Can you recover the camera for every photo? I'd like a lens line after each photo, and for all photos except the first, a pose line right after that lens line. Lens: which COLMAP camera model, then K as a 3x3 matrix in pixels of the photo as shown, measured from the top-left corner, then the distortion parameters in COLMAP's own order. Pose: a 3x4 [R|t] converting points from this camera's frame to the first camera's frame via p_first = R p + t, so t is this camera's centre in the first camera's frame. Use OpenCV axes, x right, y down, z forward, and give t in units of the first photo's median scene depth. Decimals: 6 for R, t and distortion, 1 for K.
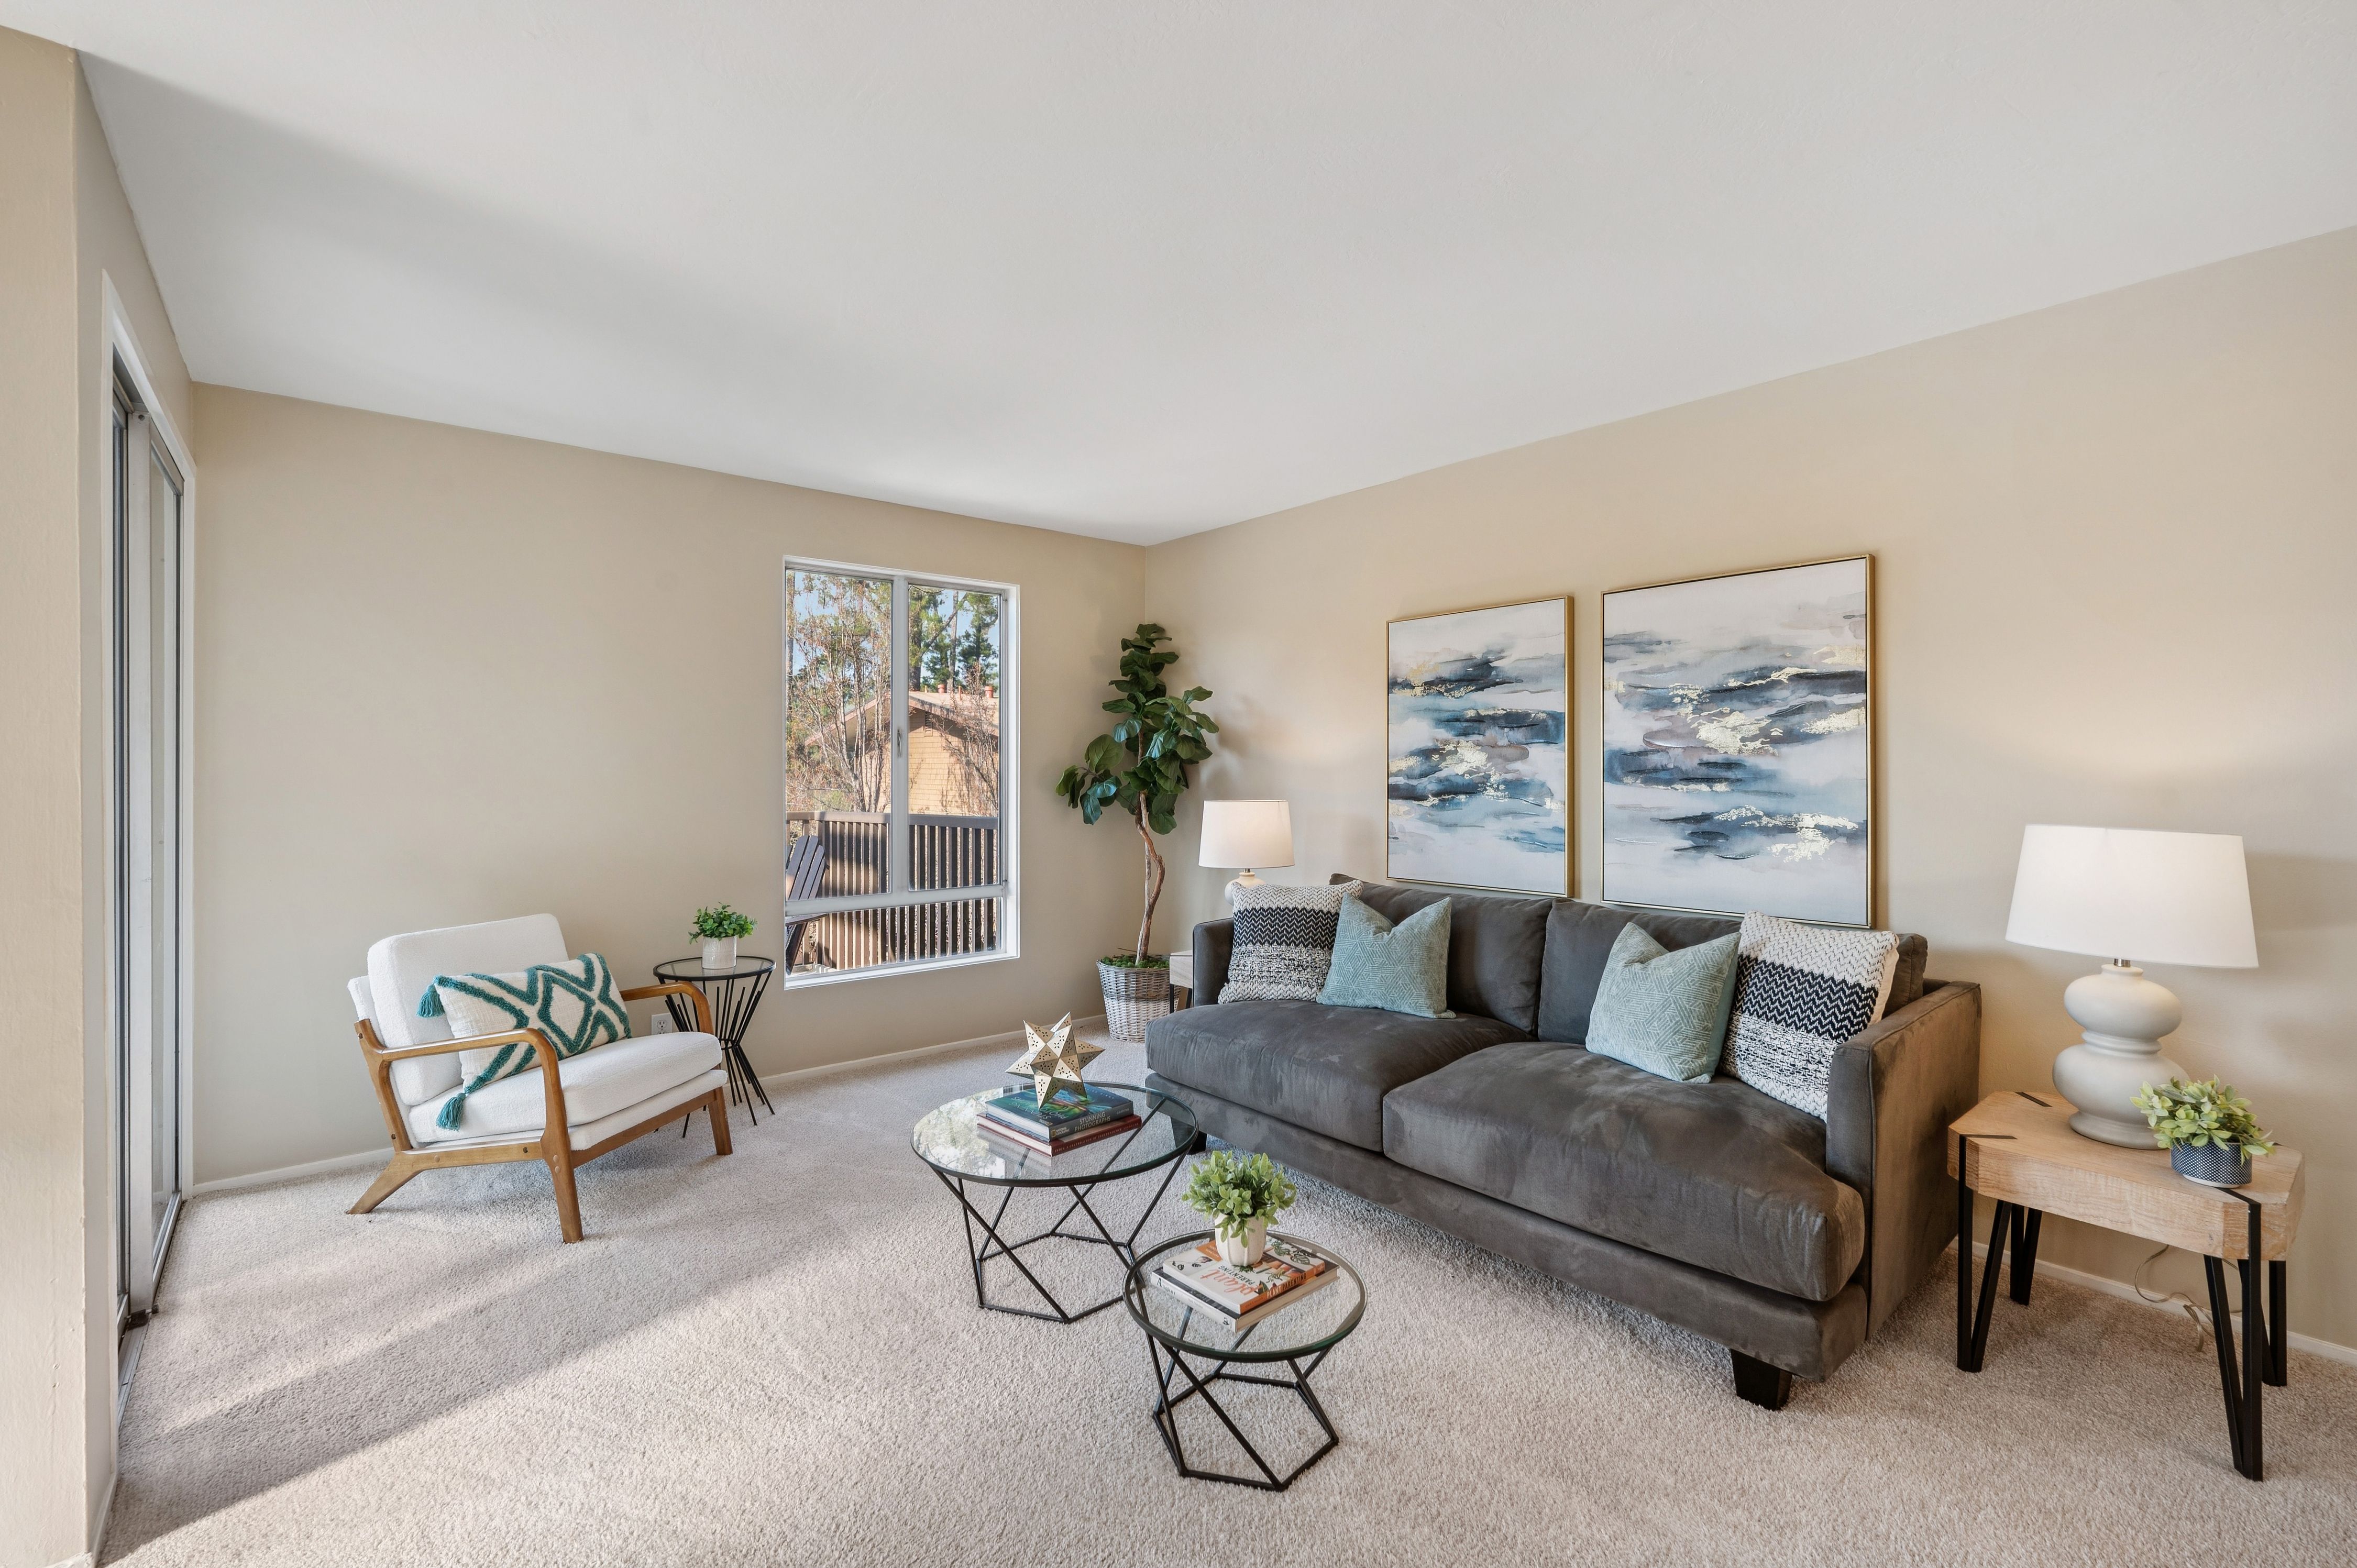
lens RADIAL K [[1020.9, 0, 1181.2], [0, 1020.9, 770.0], [0, 0, 1]] dist [-0.002393, -0.001048]
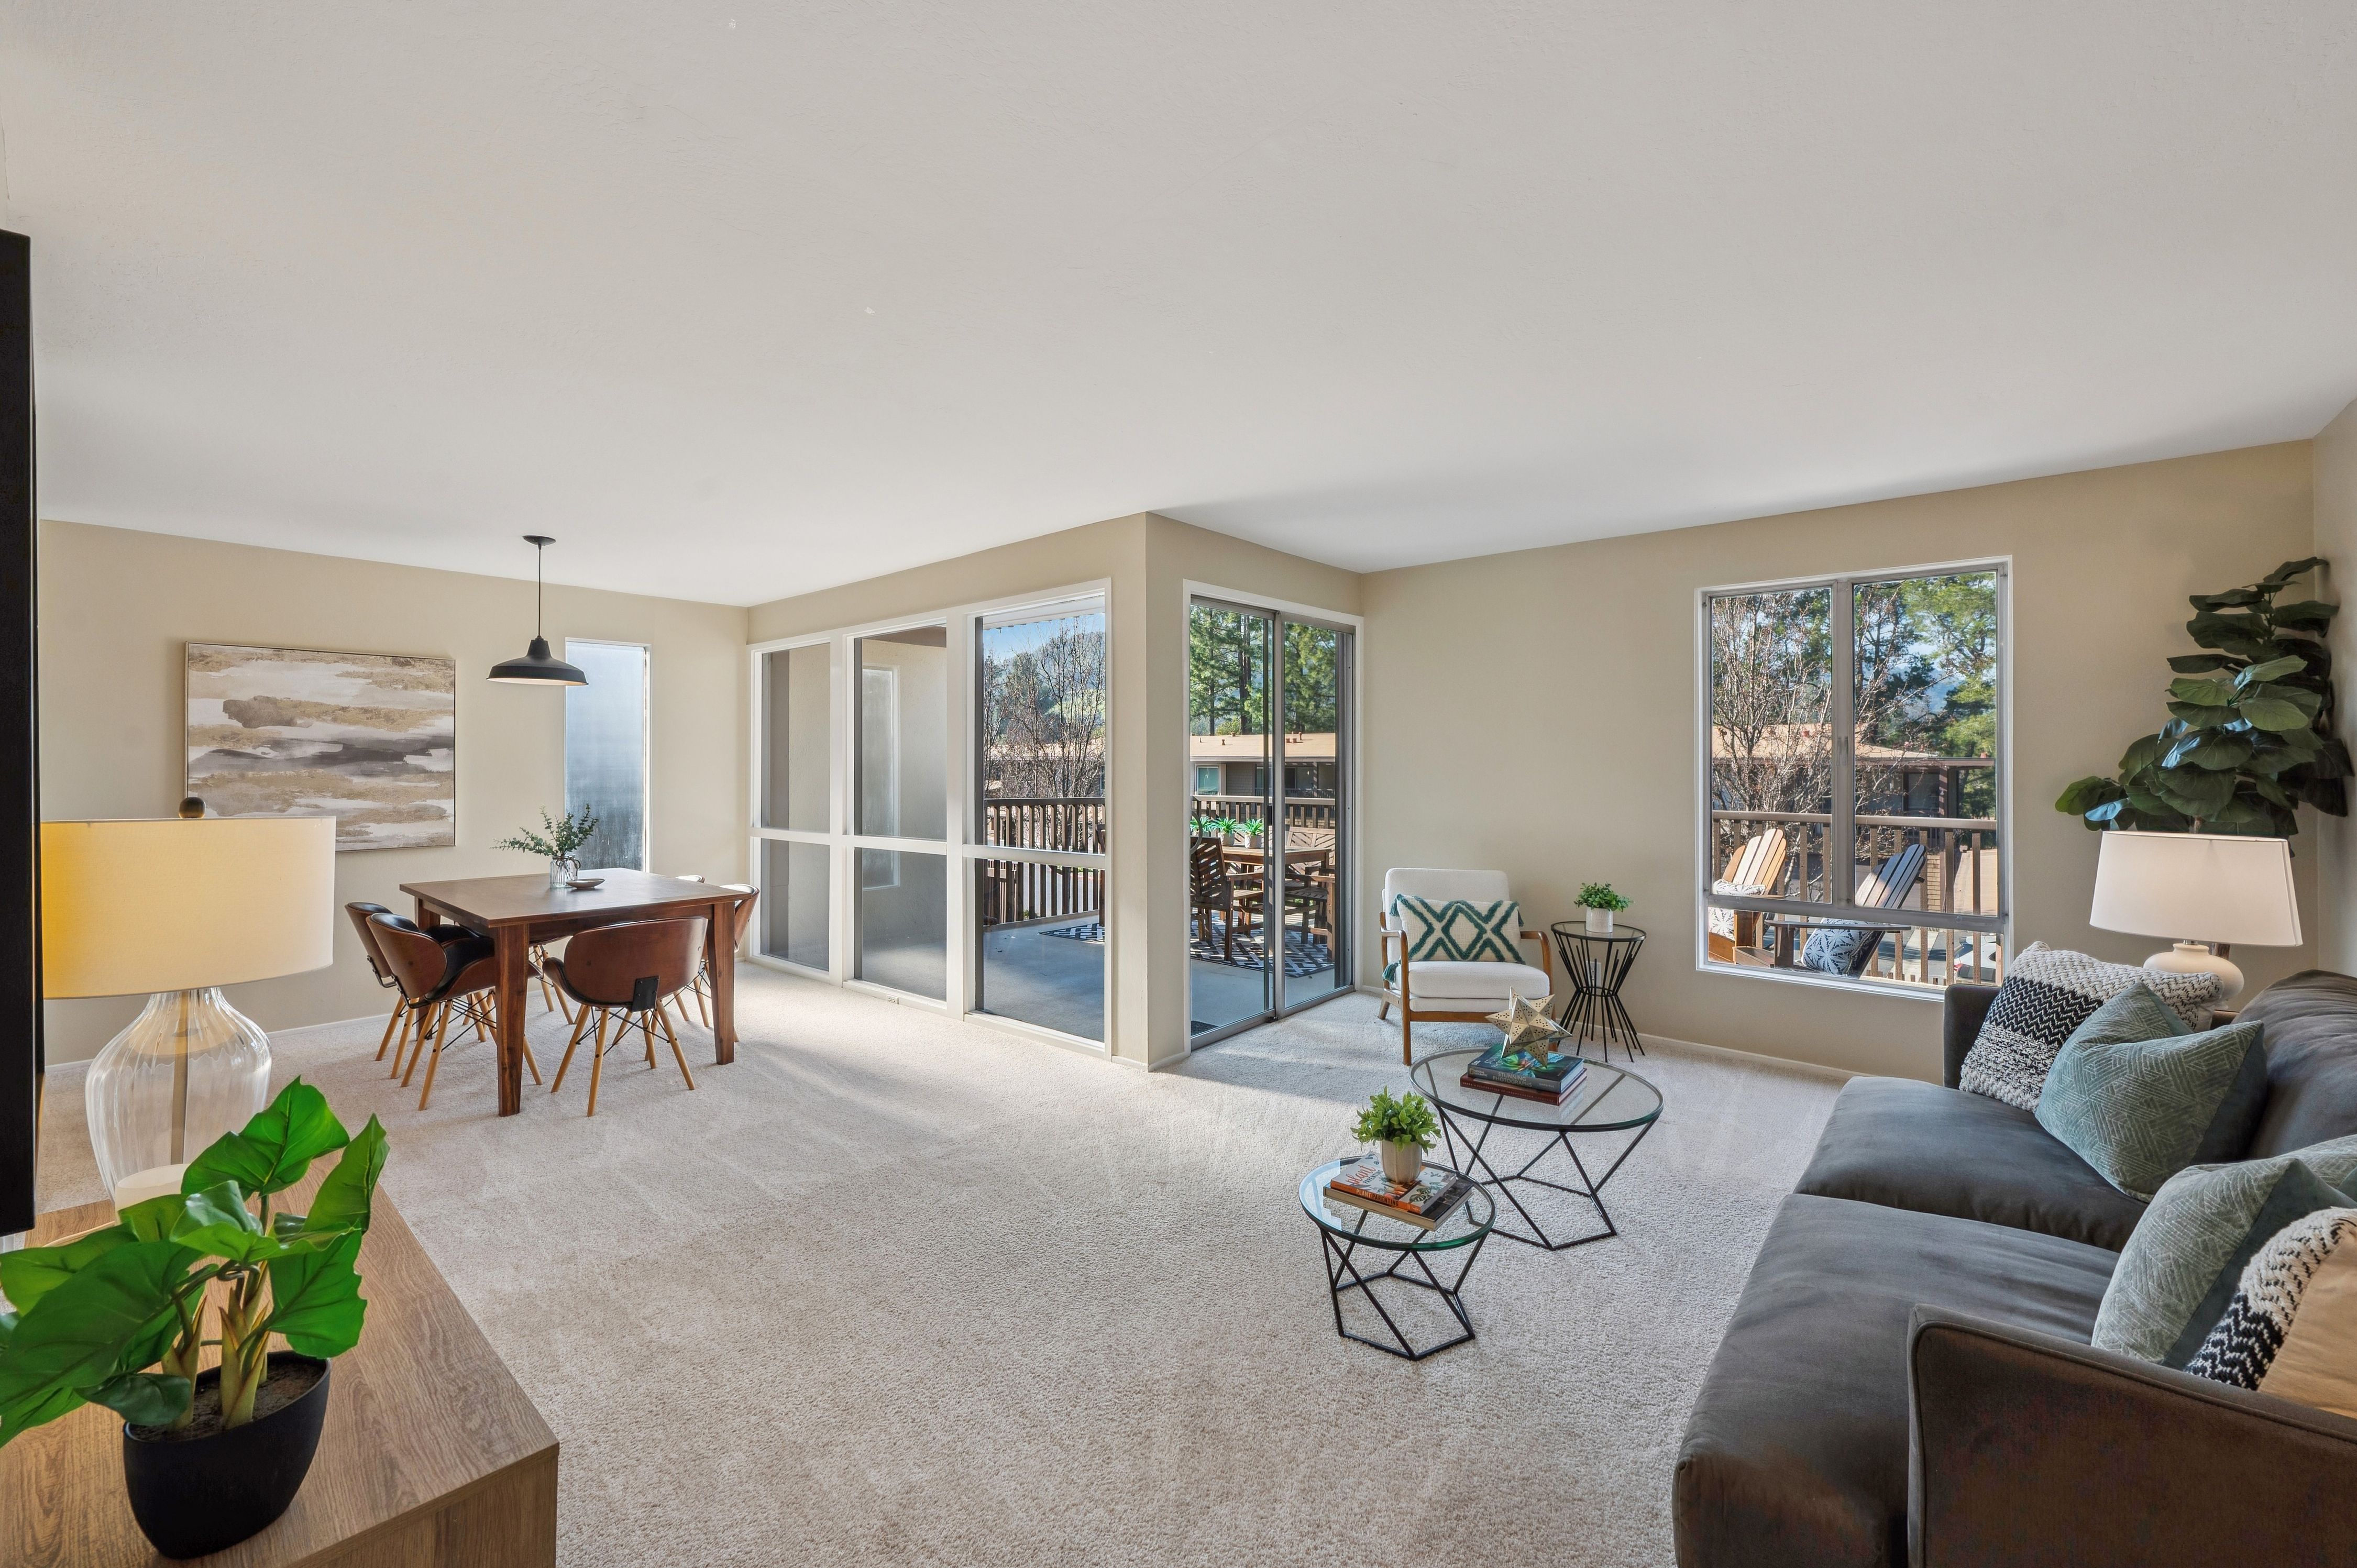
lens RADIAL K [[944.1, 0, 1184.5], [0, 944.1, 773.8], [0, 0, 1]] dist [-0.001099, 0.000424]
pose [[0.163252, 0.014169, -0.986483, 0.742449], [-0.005069, 0.999896, 0.013523, -0.019639], [0.986571, 0.002793, 0.163306, 0.358039]]
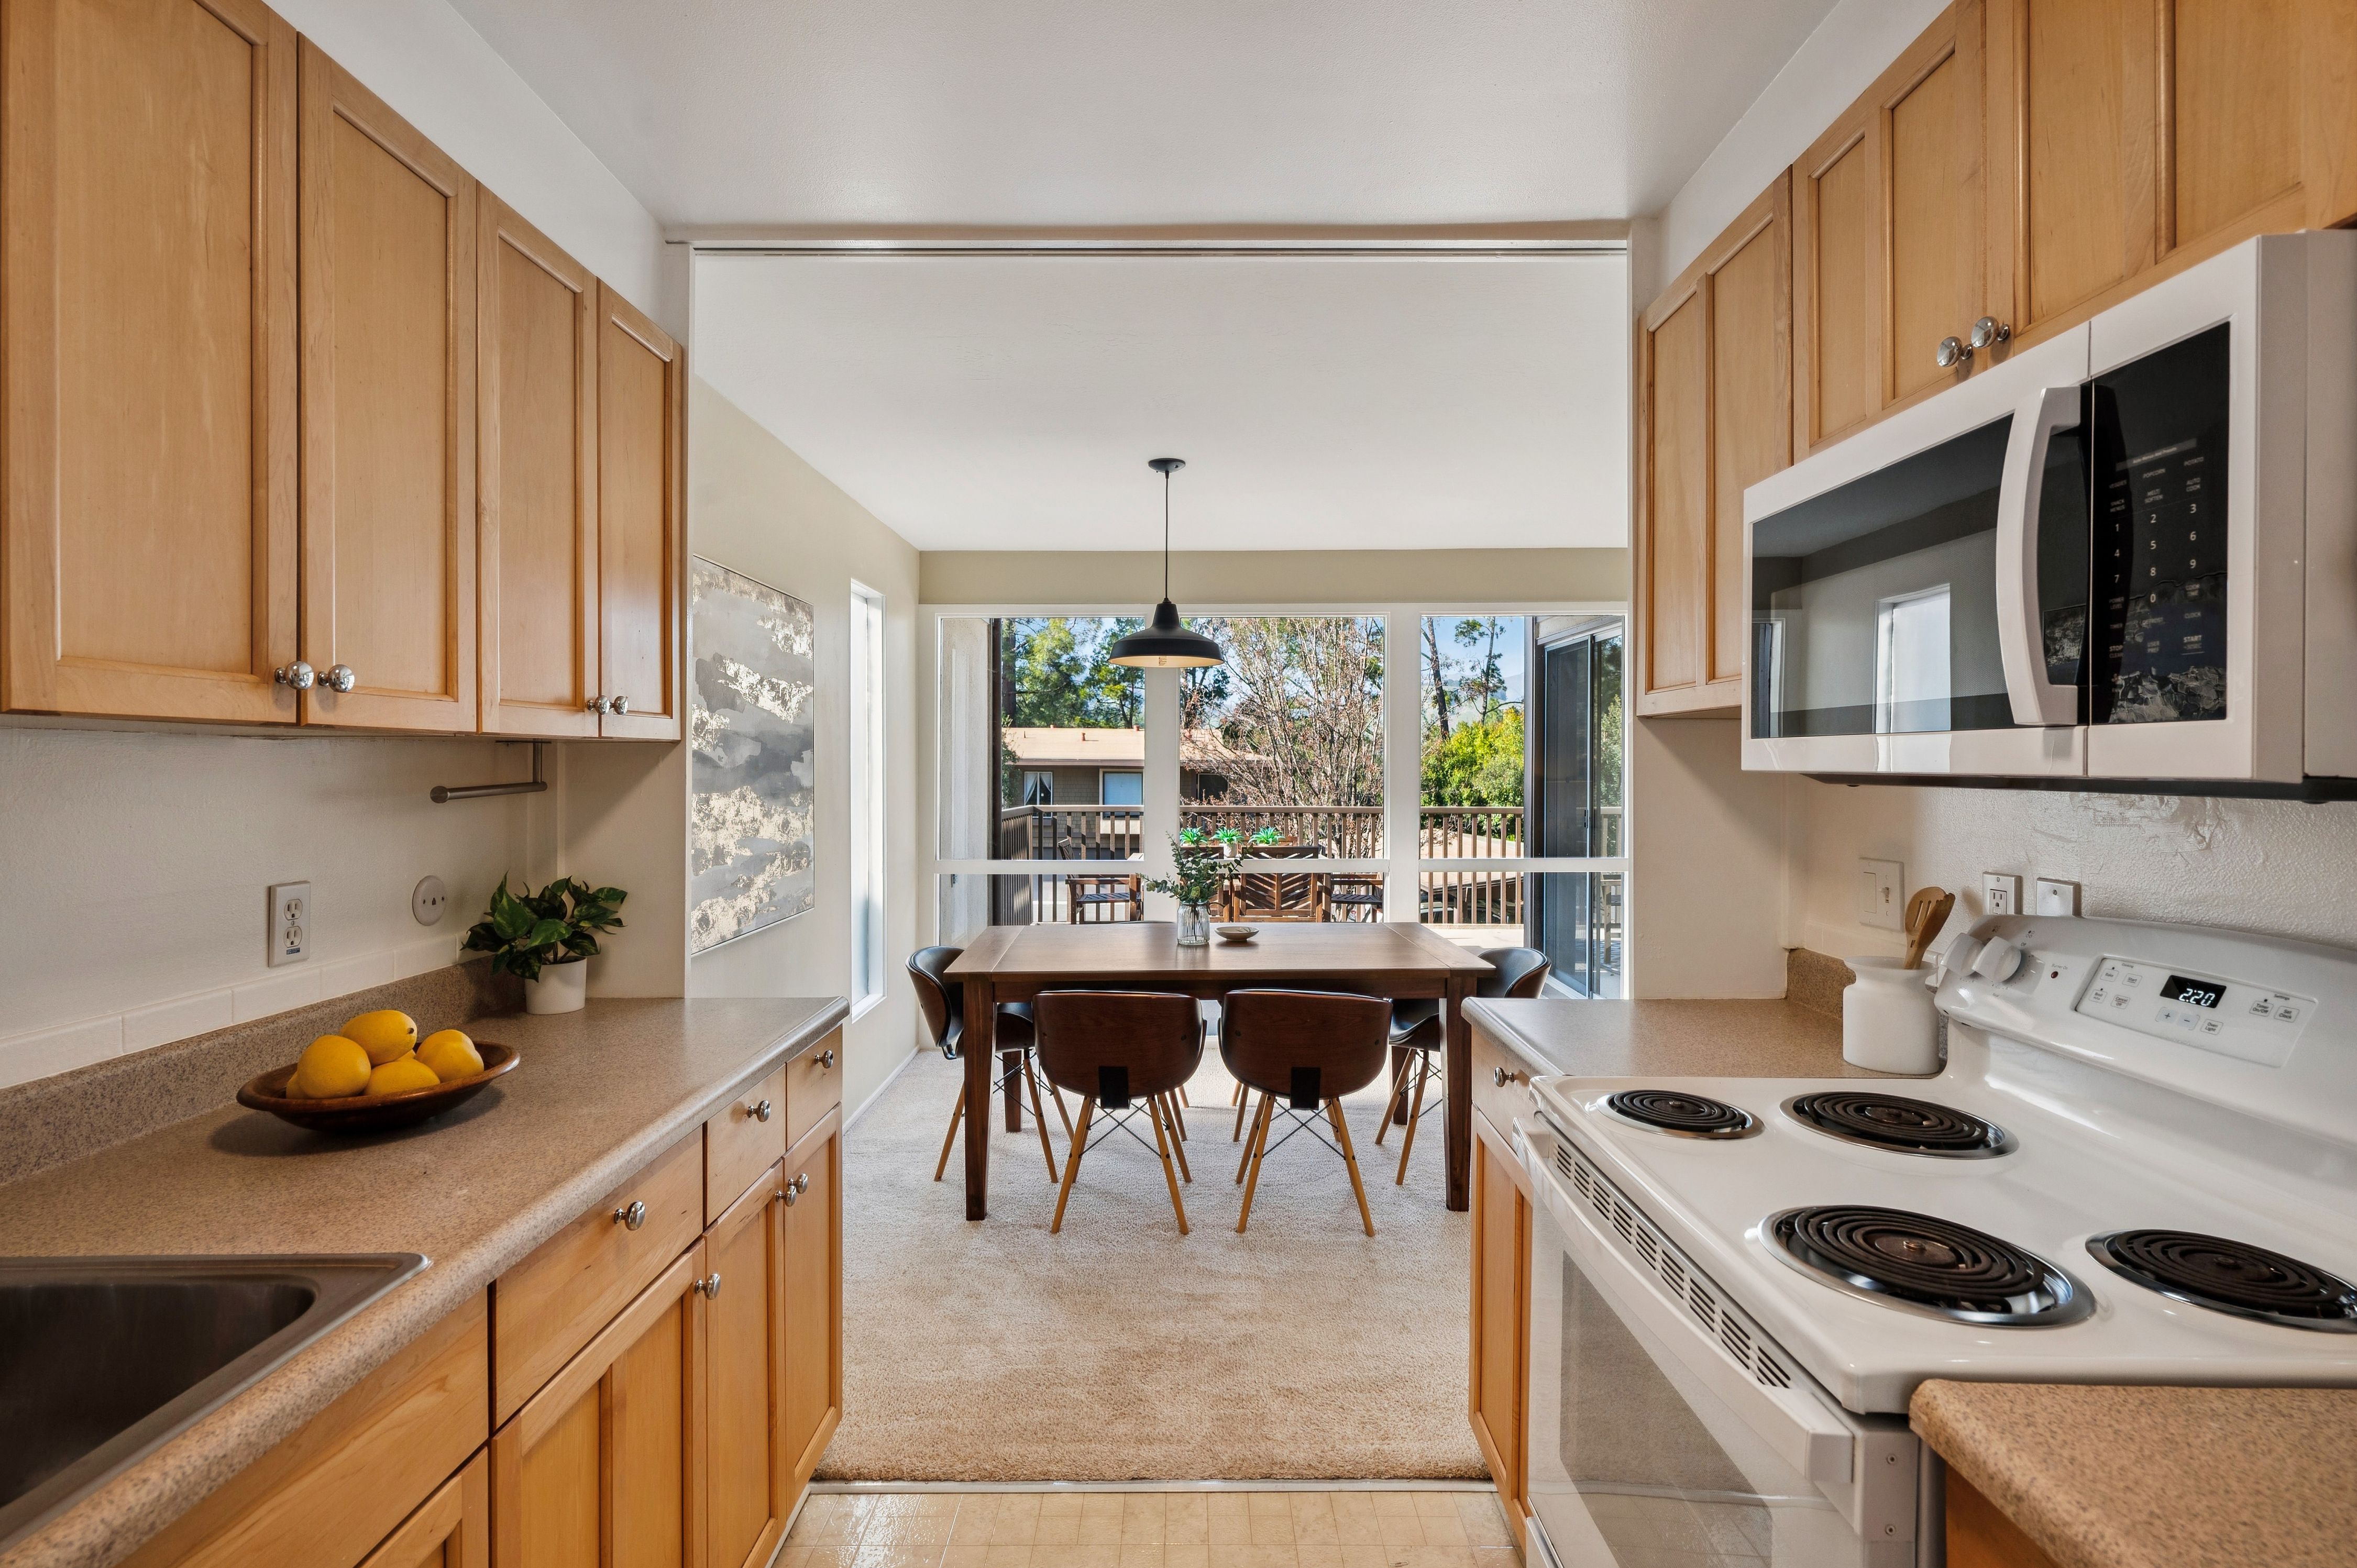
lens RADIAL K [[1088.2, 0, 1192.0], [0, 1088.2, 786.1], [0, 0, 1]] dist [-0.002949, -0.000528]
pose [[0.764920, 0.018904, -0.643848, -0.056048], [-0.008749, 0.999782, 0.018960, -0.022360], [0.644066, -0.008870, 0.764919, -1.296306]]
